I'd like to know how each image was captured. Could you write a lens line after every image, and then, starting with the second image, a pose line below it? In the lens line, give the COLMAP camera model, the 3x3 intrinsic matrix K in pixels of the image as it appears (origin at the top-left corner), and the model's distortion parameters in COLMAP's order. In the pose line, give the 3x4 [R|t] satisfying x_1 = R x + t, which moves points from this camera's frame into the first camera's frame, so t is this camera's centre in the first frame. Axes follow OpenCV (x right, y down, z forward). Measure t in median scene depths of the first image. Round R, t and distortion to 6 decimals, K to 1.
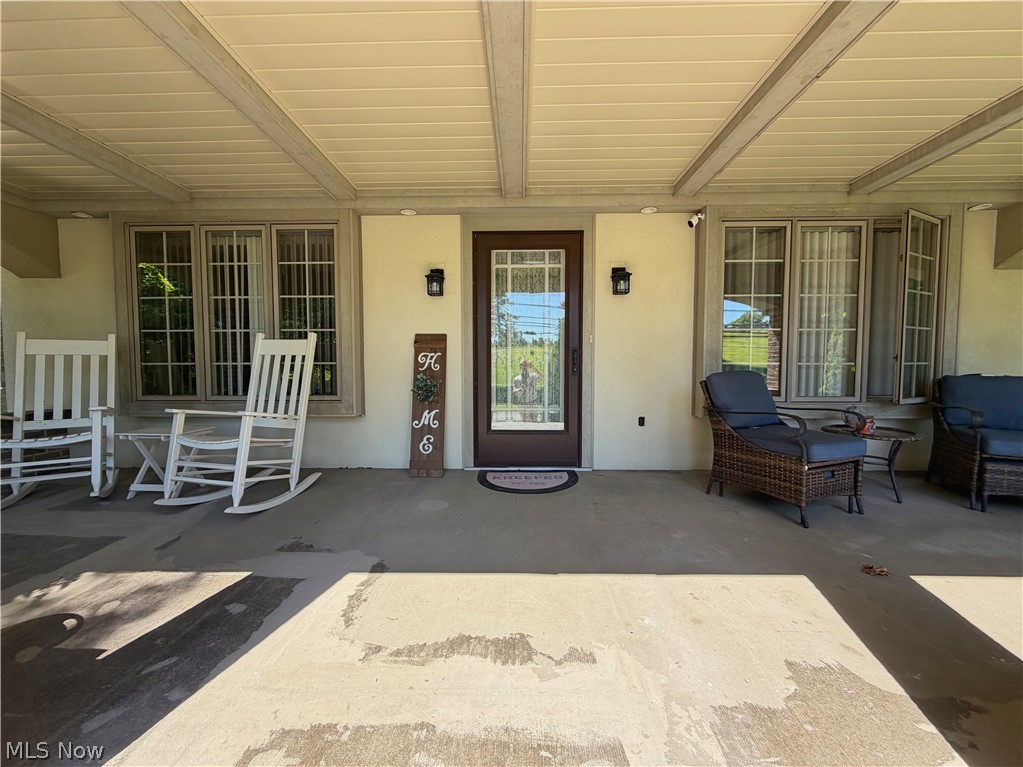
lens RADIAL K [[405.6, 0, 510.0], [0, 405.6, 386.1], [0, 0, 1]] dist [0.006892, 0.000308]
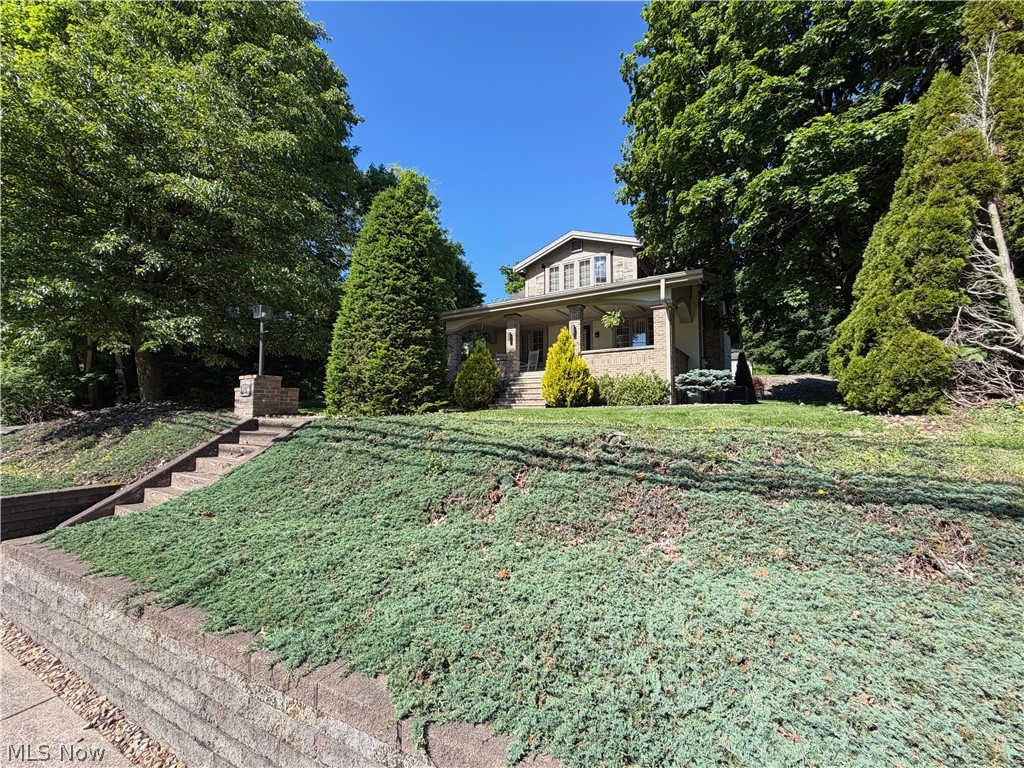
lens RADIAL K [[406.0, 0, 511.1], [0, 406.0, 379.8], [0, 0, 1]] dist [0.006892, 0.000308]
pose [[0.855968, -0.032009, -0.516038, 1.816613], [-0.029625, 0.993406, -0.110759, 0.805180], [0.516180, 0.110093, 0.849375, -3.437862]]
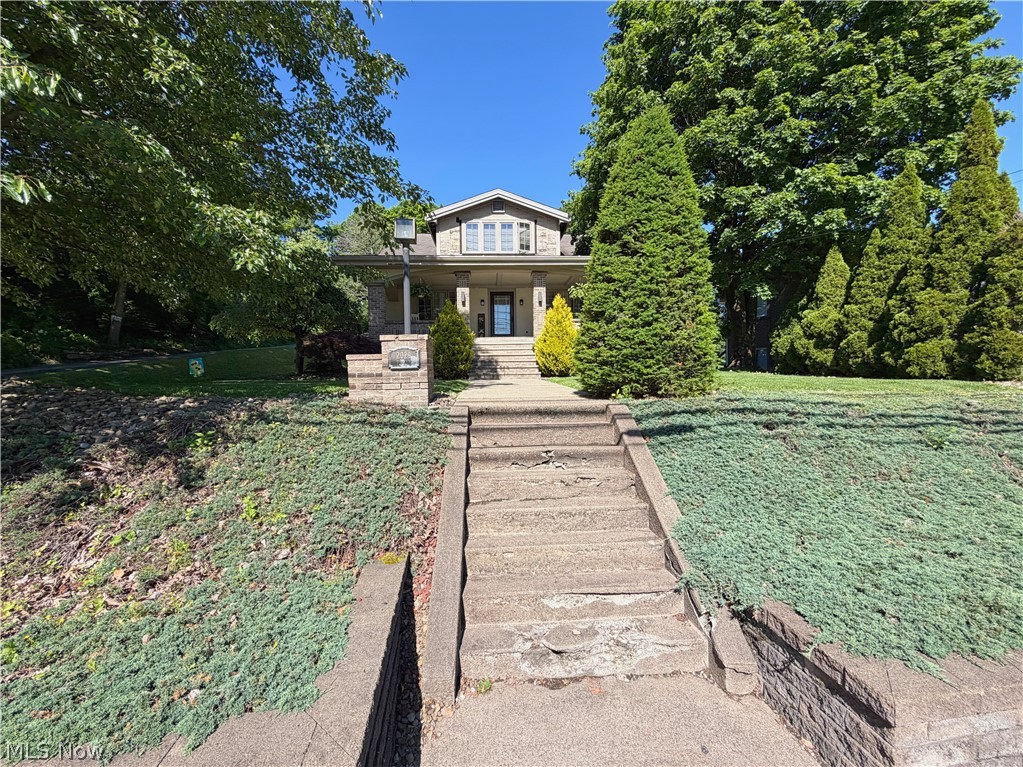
lens RADIAL K [[405.6, 0, 507.8], [0, 405.6, 382.3], [0, 0, 1]] dist [0.006892, 0.000308]
pose [[0.997901, -0.011654, 0.063700, -0.202329], [0.013051, 0.999682, -0.021557, 0.778004], [-0.063429, 0.022343, 0.997736, -3.699308]]
